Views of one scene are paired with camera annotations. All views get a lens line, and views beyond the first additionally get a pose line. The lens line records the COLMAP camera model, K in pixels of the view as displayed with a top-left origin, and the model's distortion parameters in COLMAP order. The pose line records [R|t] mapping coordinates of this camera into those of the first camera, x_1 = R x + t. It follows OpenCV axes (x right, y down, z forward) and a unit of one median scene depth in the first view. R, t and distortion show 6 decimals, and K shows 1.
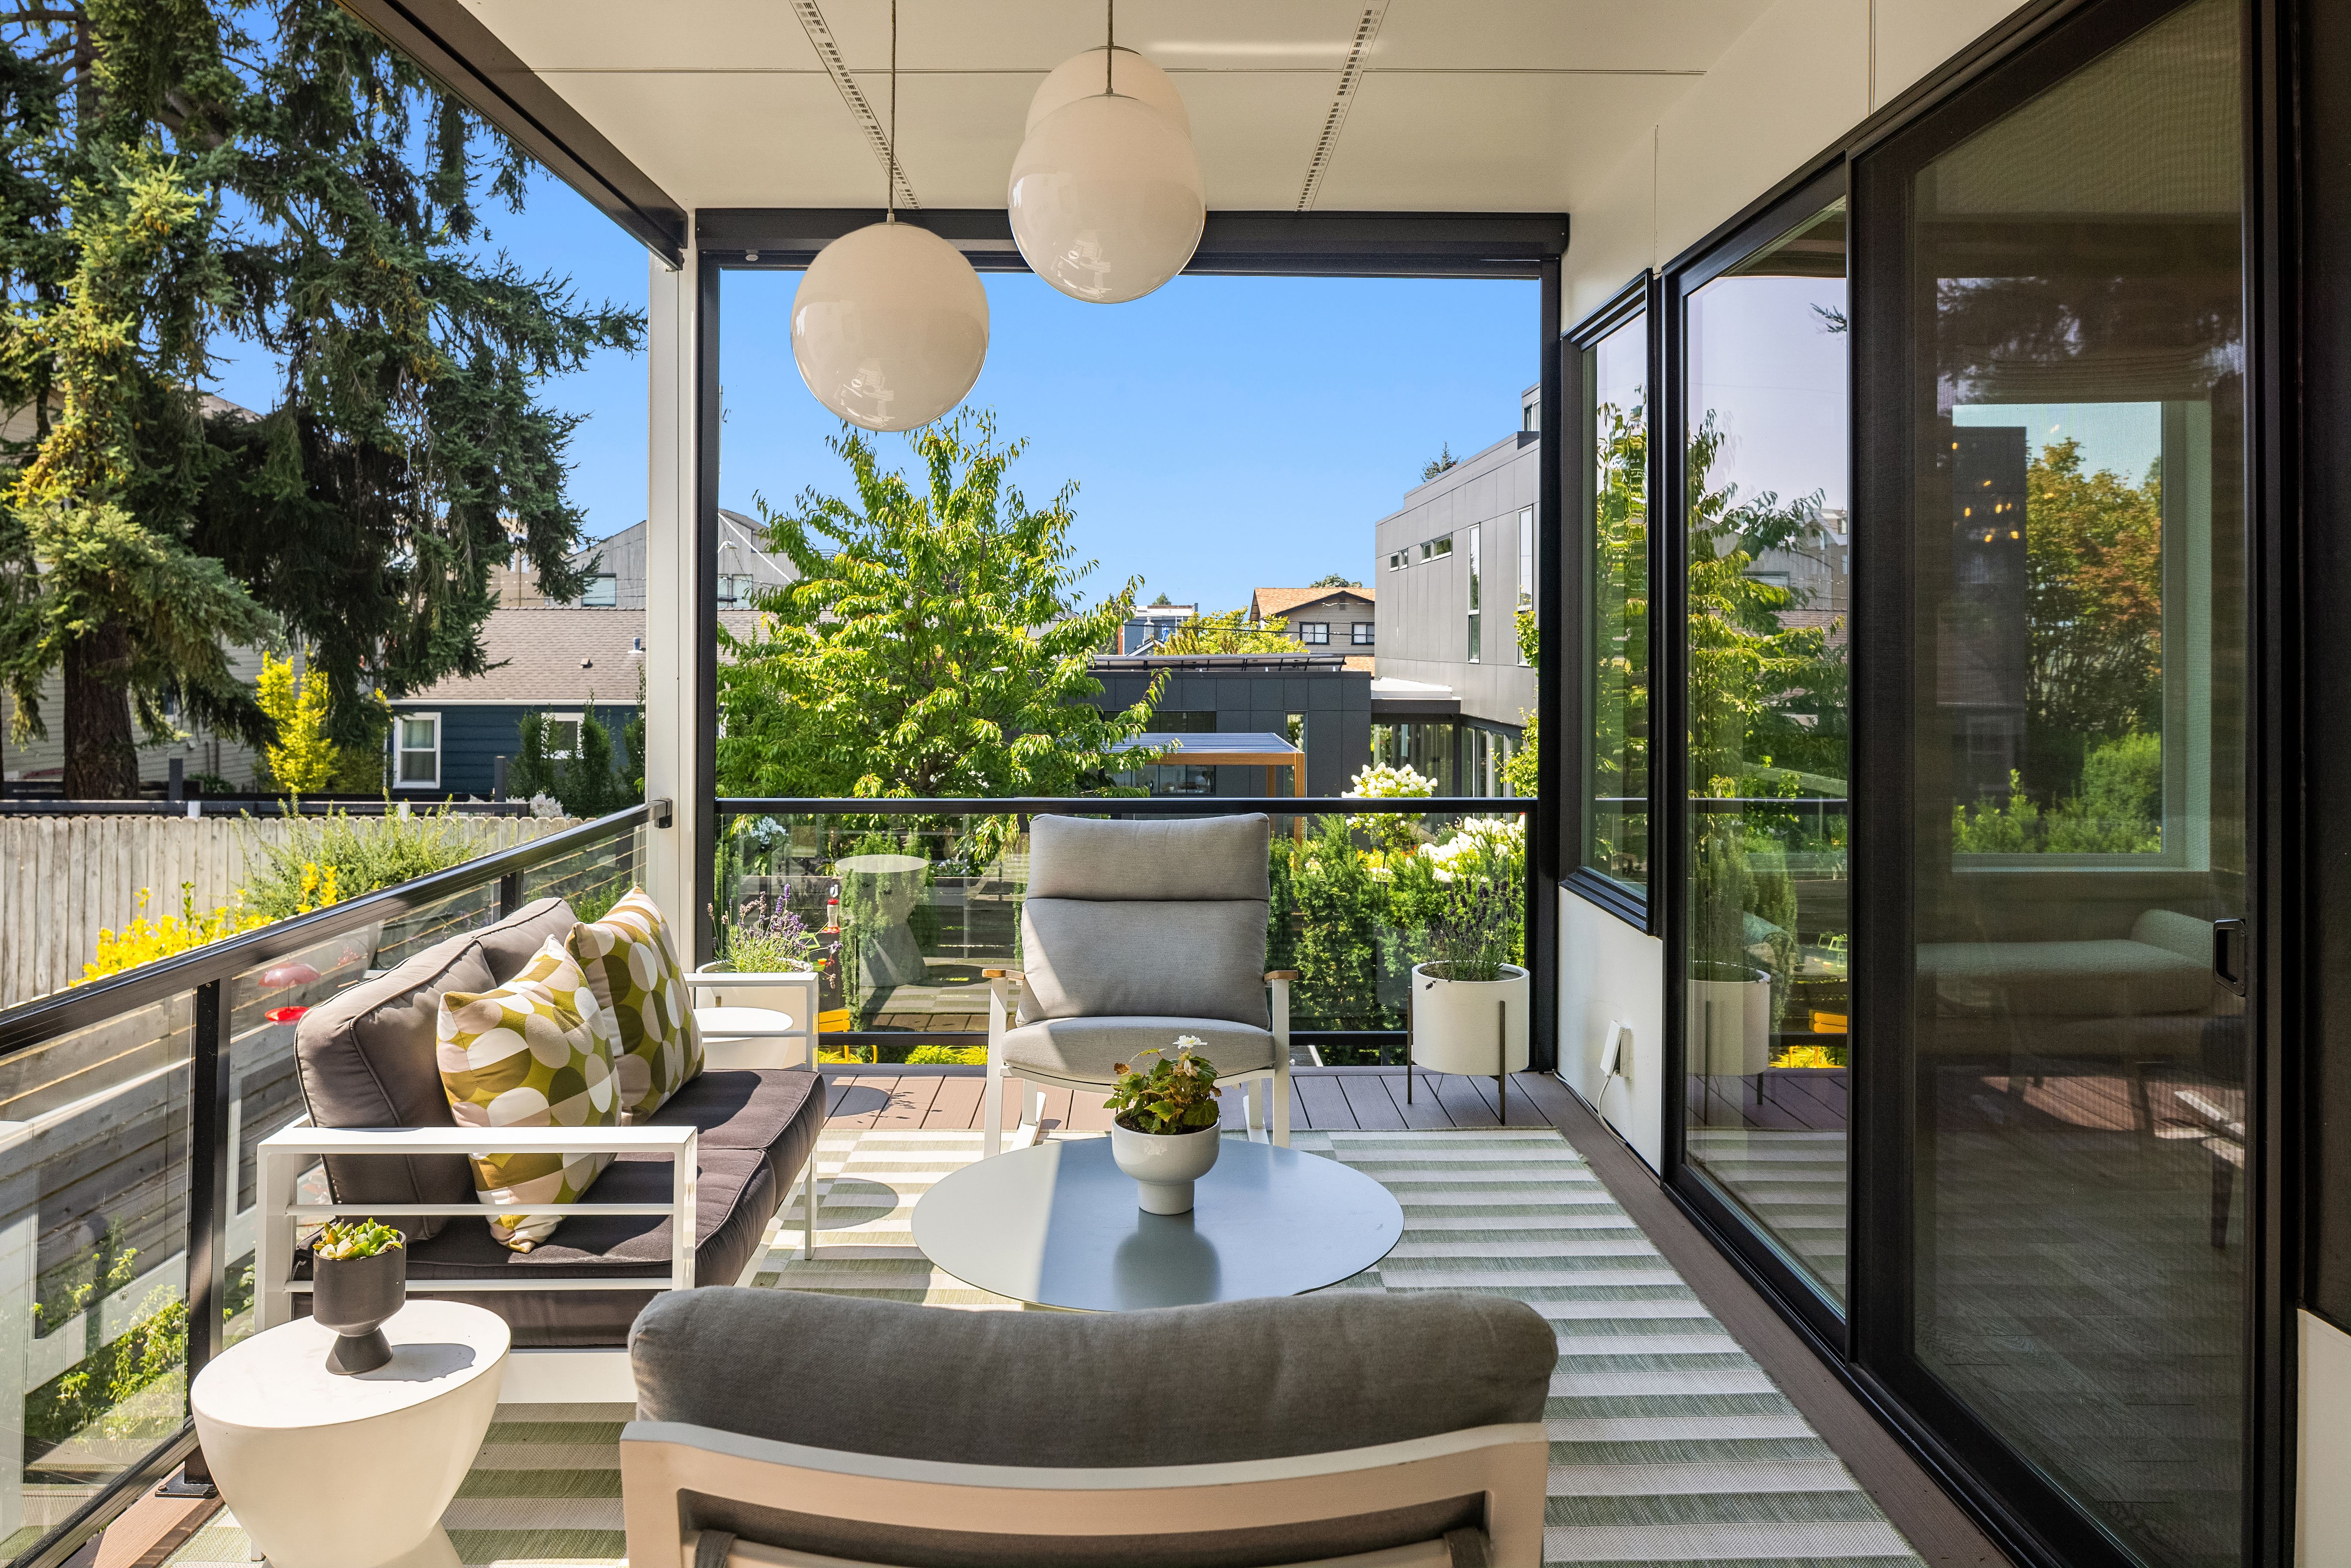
lens RADIAL K [[1597.5, 0, 1181.1], [0, 1597.5, 620.8], [0, 0, 1]] dist [0.021018, 0.003303]
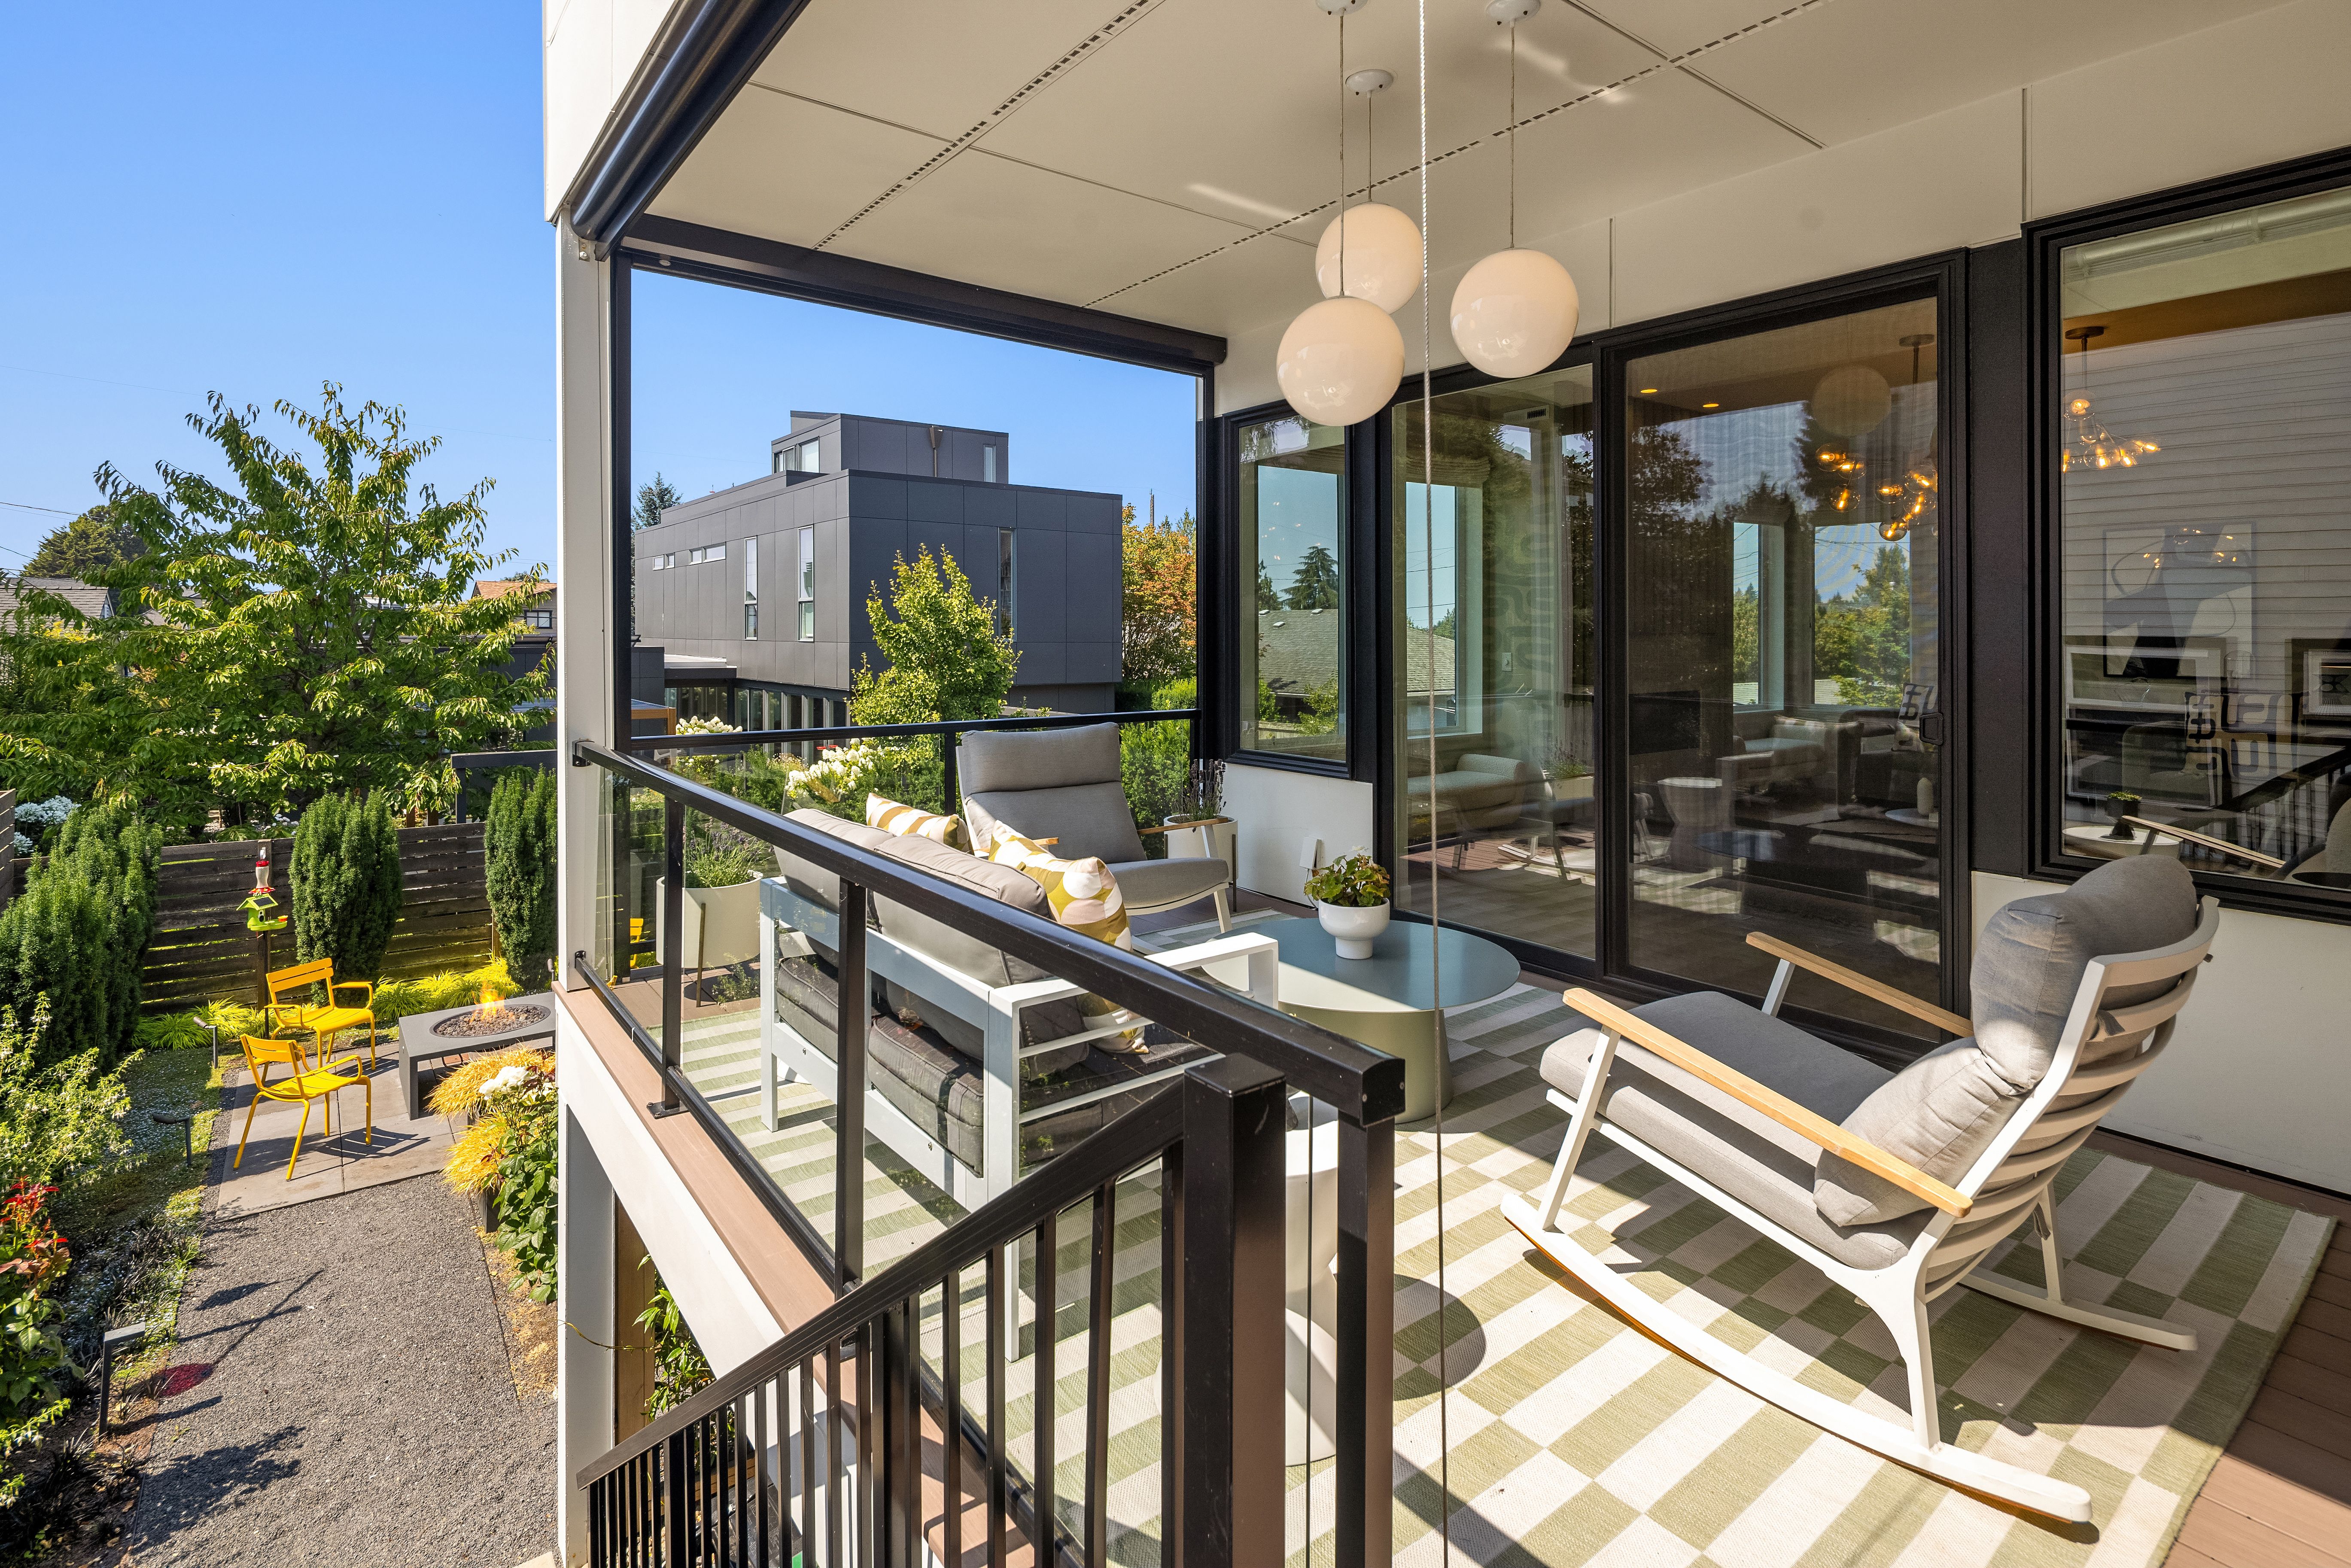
lens RADIAL K [[1132.3, 0, 1183.4], [0, 1132.3, 606.5], [0, 0, 1]] dist [0.000876, 0.000506]
pose [[0.802995, 0.016181, 0.595766, -0.153280], [-0.011877, 0.999867, -0.011149, 0.008071], [-0.595867, 0.001877, 0.803081, 0.043185]]
